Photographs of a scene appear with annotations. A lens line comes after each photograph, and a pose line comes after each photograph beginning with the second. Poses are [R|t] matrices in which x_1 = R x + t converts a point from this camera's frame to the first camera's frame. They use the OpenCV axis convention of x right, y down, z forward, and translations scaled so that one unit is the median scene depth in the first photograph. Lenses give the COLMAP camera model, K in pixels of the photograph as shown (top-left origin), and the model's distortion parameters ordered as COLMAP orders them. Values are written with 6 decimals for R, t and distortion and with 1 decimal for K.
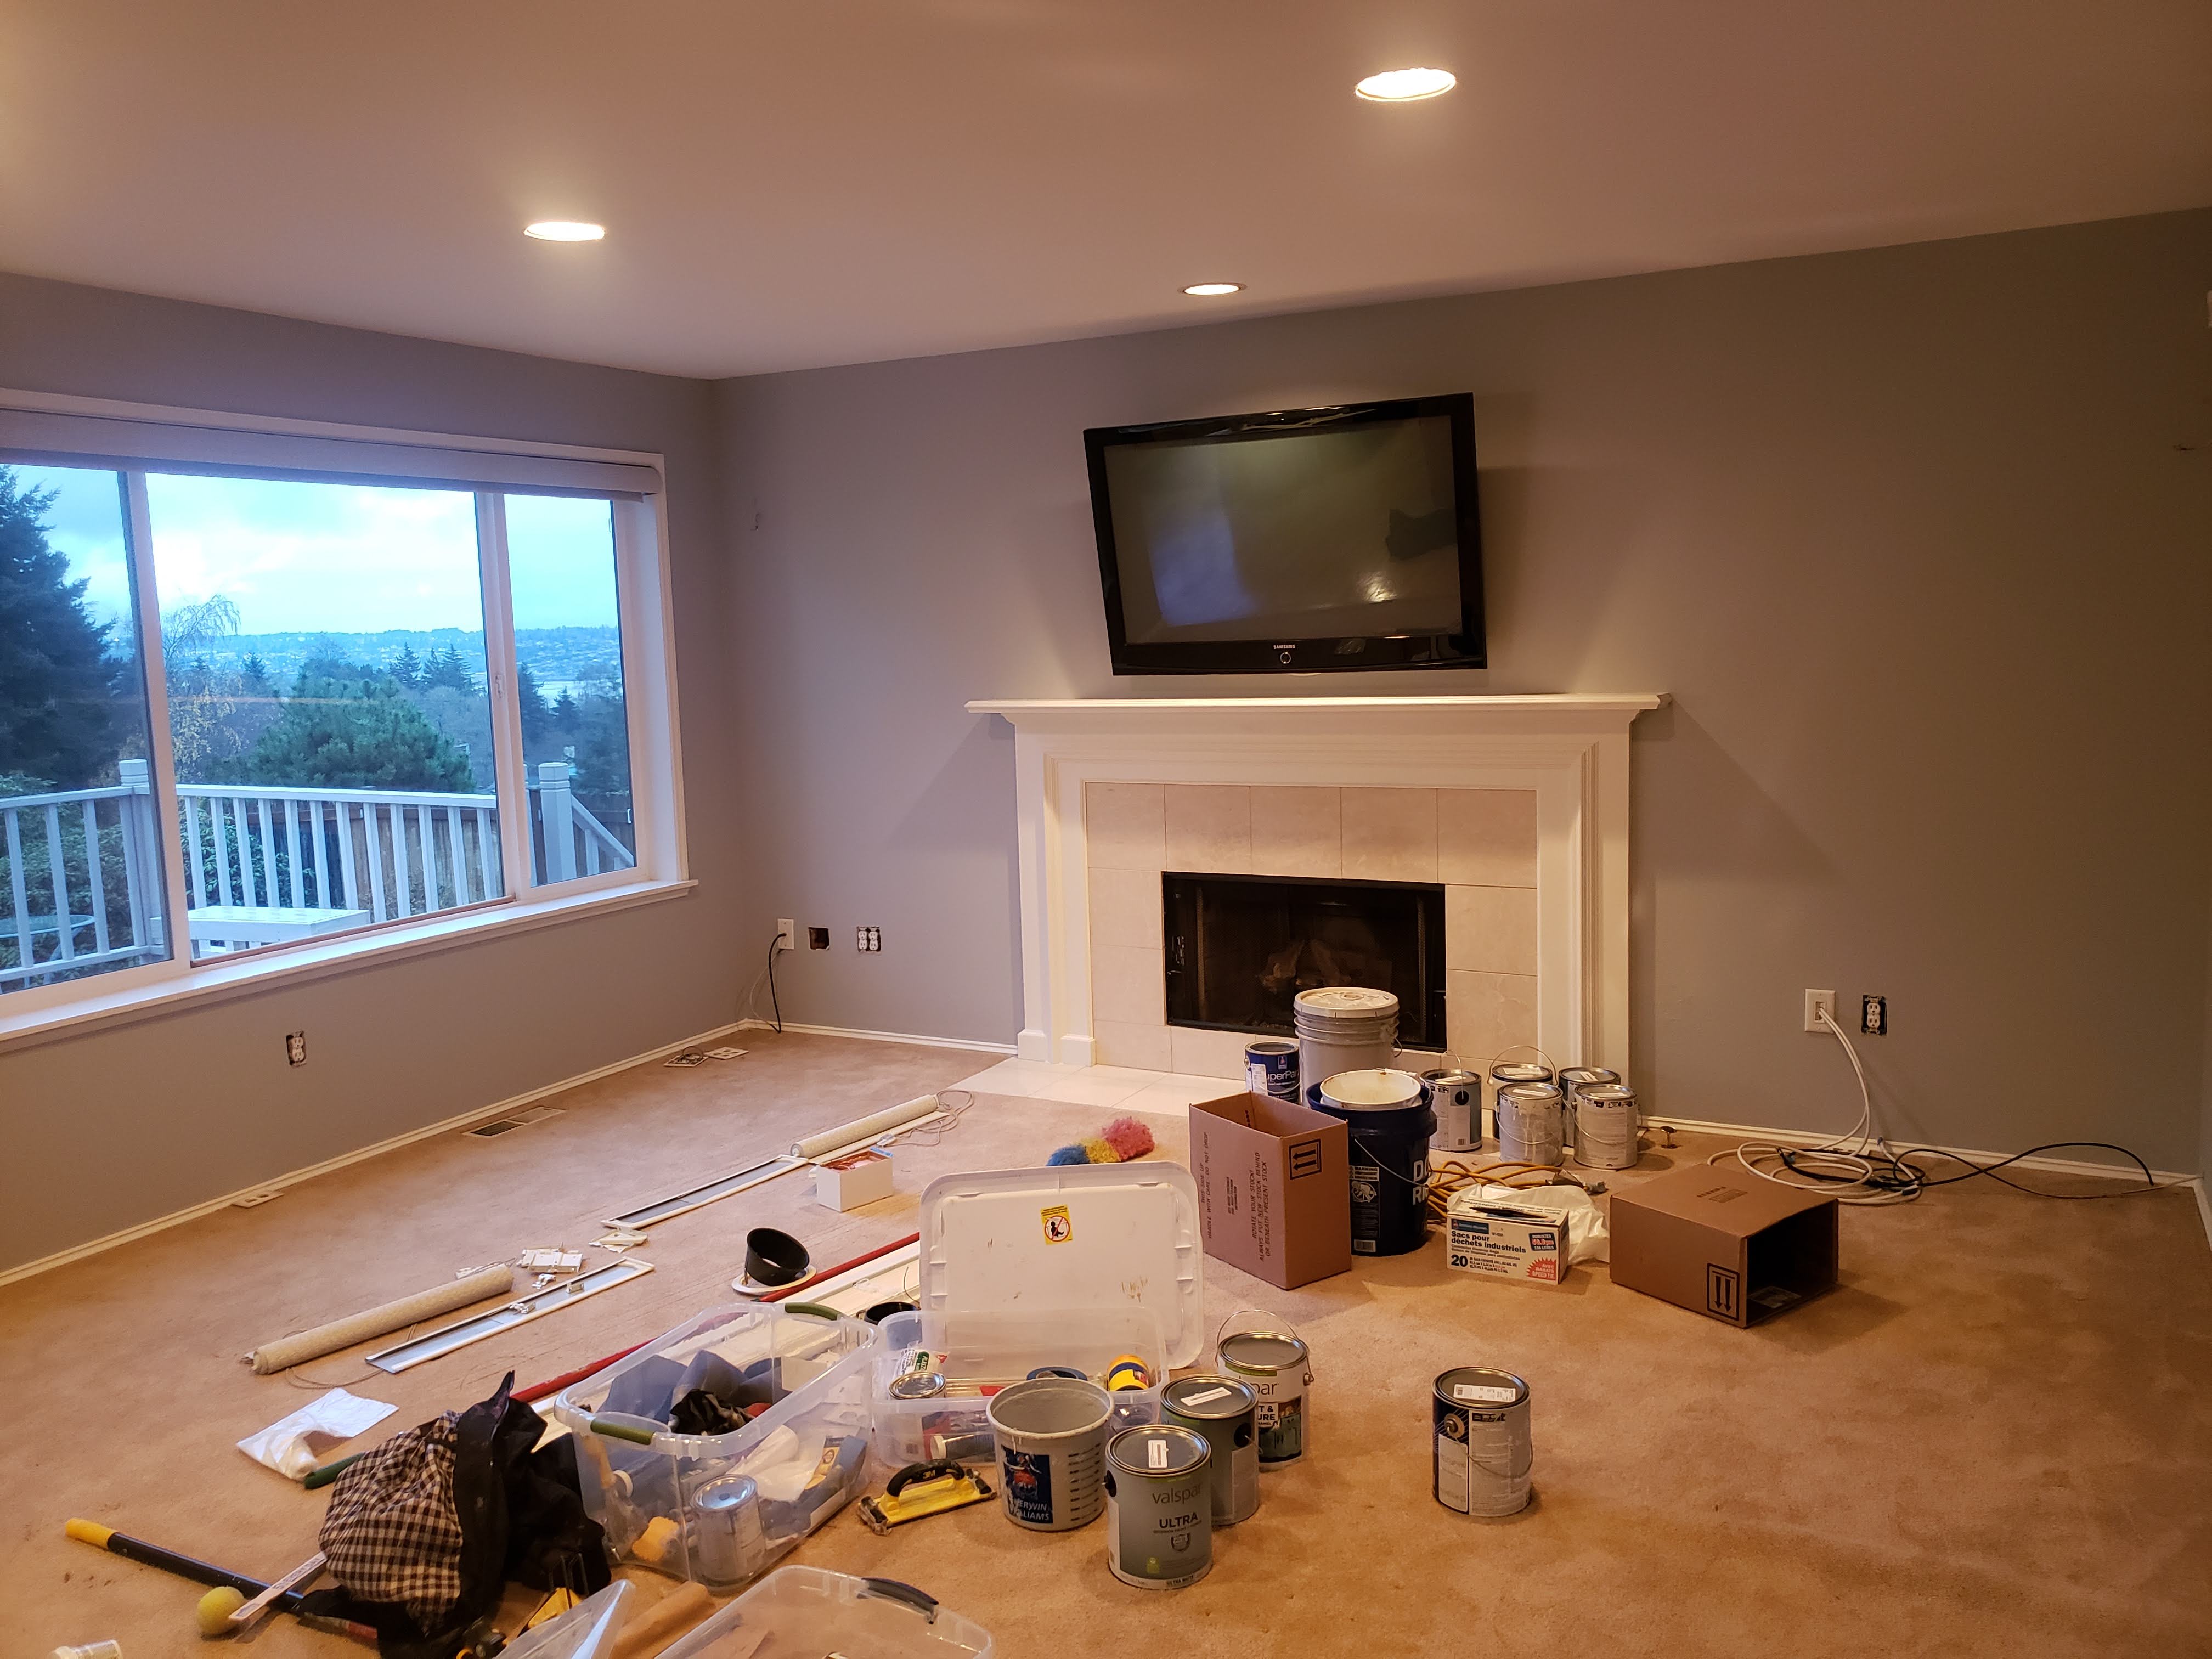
lens RADIAL K [[1686.1, 0, 1113.6], [0, 1686.1, 794.5], [0, 0, 1]] dist [0.123955, -0.326525]
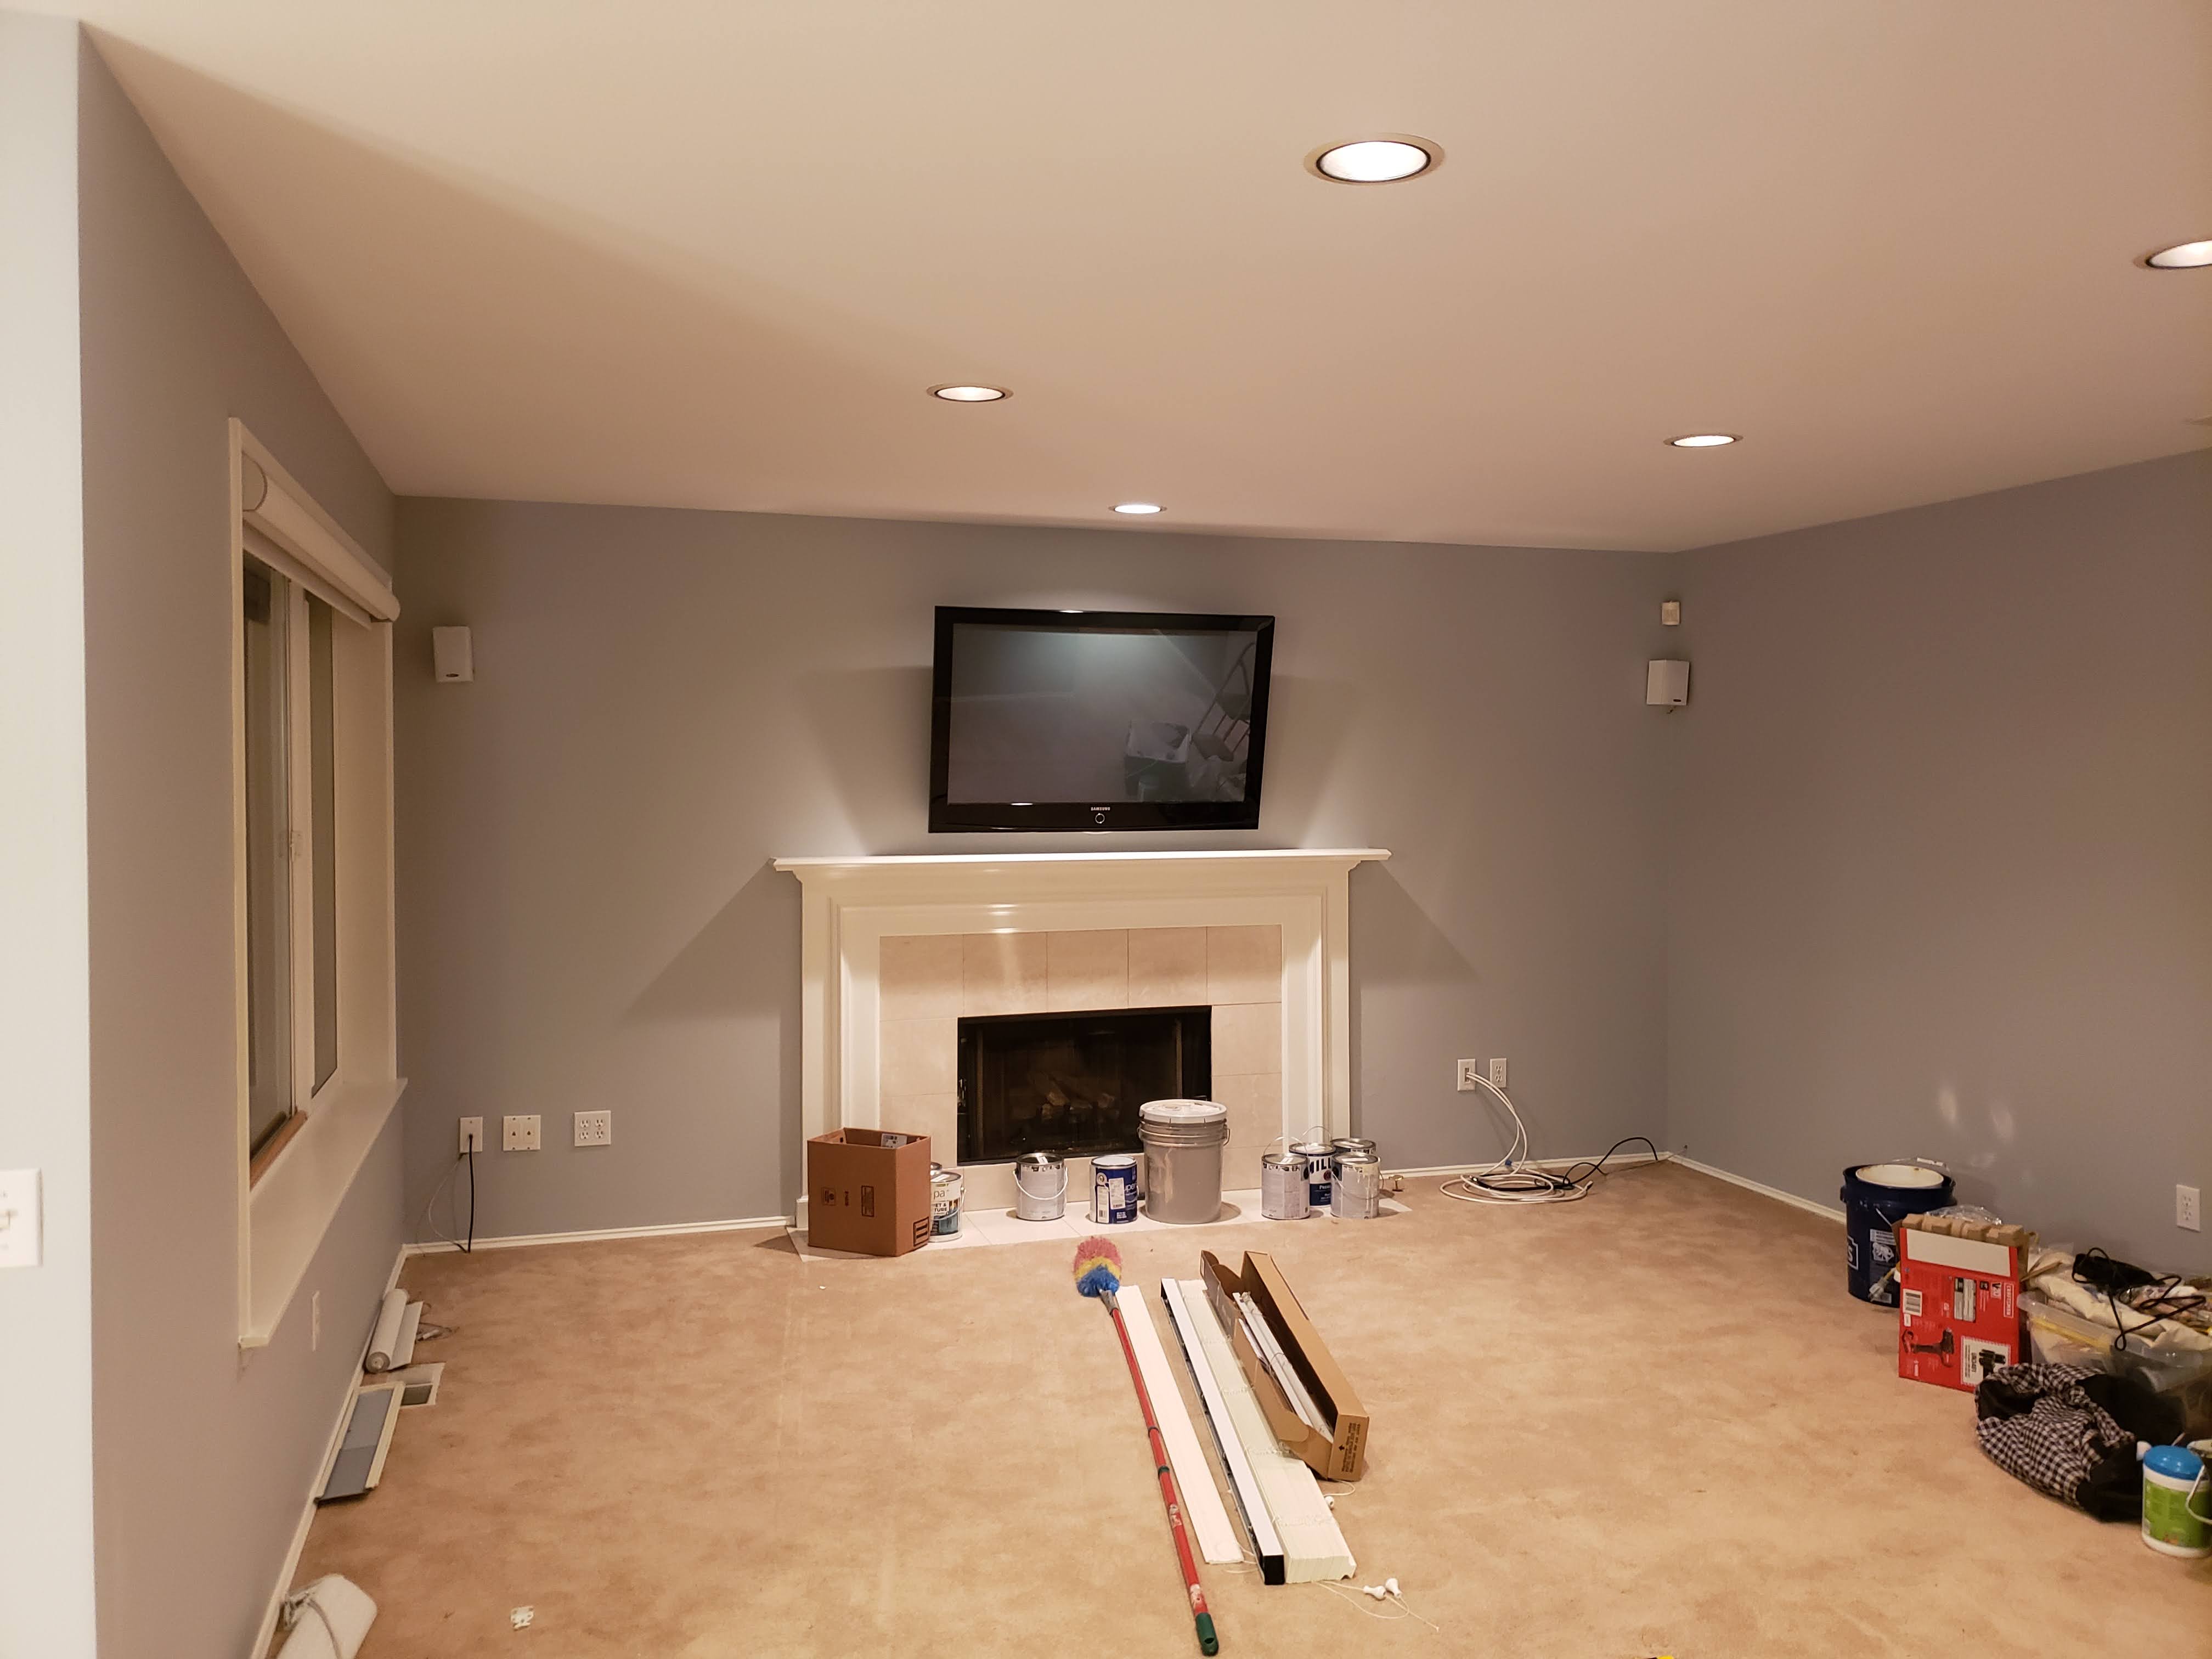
lens RADIAL K [[1686.1, 0, 1113.6], [0, 1686.1, 794.5], [0, 0, 1]] dist [0.123955, -0.326525]
pose [[0.694568, 0.023089, 0.719056, -0.729267], [0.050165, 0.995498, -0.080422, -0.003703], [-0.717676, 0.091930, 0.690283, 0.194245]]
